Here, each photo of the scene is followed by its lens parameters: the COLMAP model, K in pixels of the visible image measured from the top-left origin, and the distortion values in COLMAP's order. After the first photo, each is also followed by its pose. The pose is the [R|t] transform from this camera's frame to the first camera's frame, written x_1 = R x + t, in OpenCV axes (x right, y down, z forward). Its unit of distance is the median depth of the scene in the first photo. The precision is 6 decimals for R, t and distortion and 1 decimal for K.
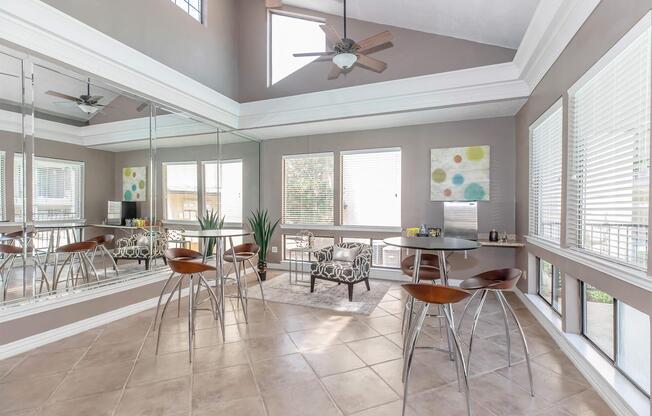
lens RADIAL K [[297.9, 0, 322.9], [0, 297.9, 211.0], [0, 0, 1]] dist [0.000042, 0.000234]
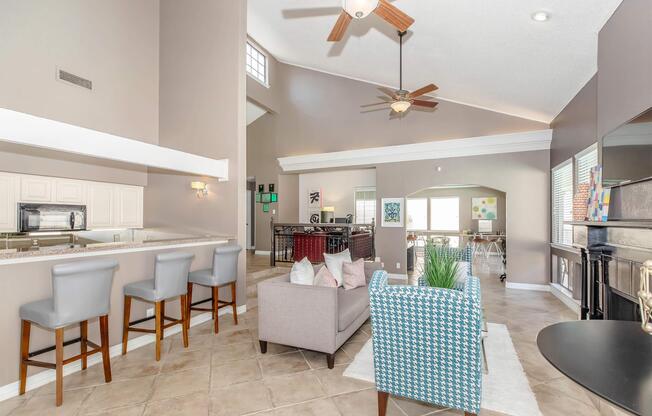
lens RADIAL K [[297.9, 0, 323.5], [0, 297.9, 214.1], [0, 0, 1]] dist [0.000042, 0.000234]
pose [[0.998075, -0.006131, -0.061719, -0.707033], [0.005376, 0.999909, -0.012387, -0.055057], [0.061789, 0.012031, 0.998017, -1.516699]]
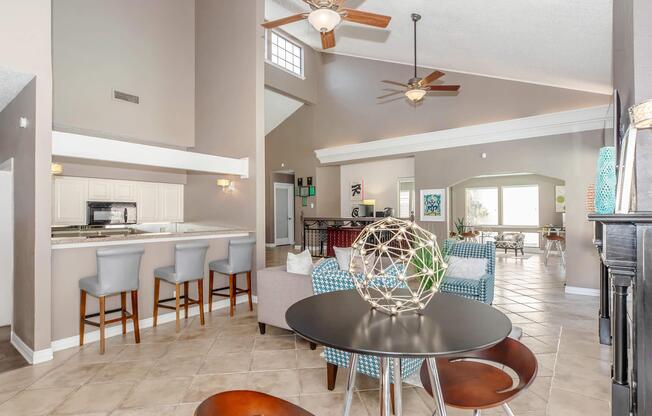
lens RADIAL K [[347.3, 0, 329.4], [0, 347.3, 206.4], [0, 0, 1]] dist [-0.003367, -0.000133]
pose [[0.957536, -0.016959, -0.287813, -0.421562], [0.012687, 0.999780, -0.016702, -0.054010], [0.288033, 0.012341, 0.957541, -1.665170]]
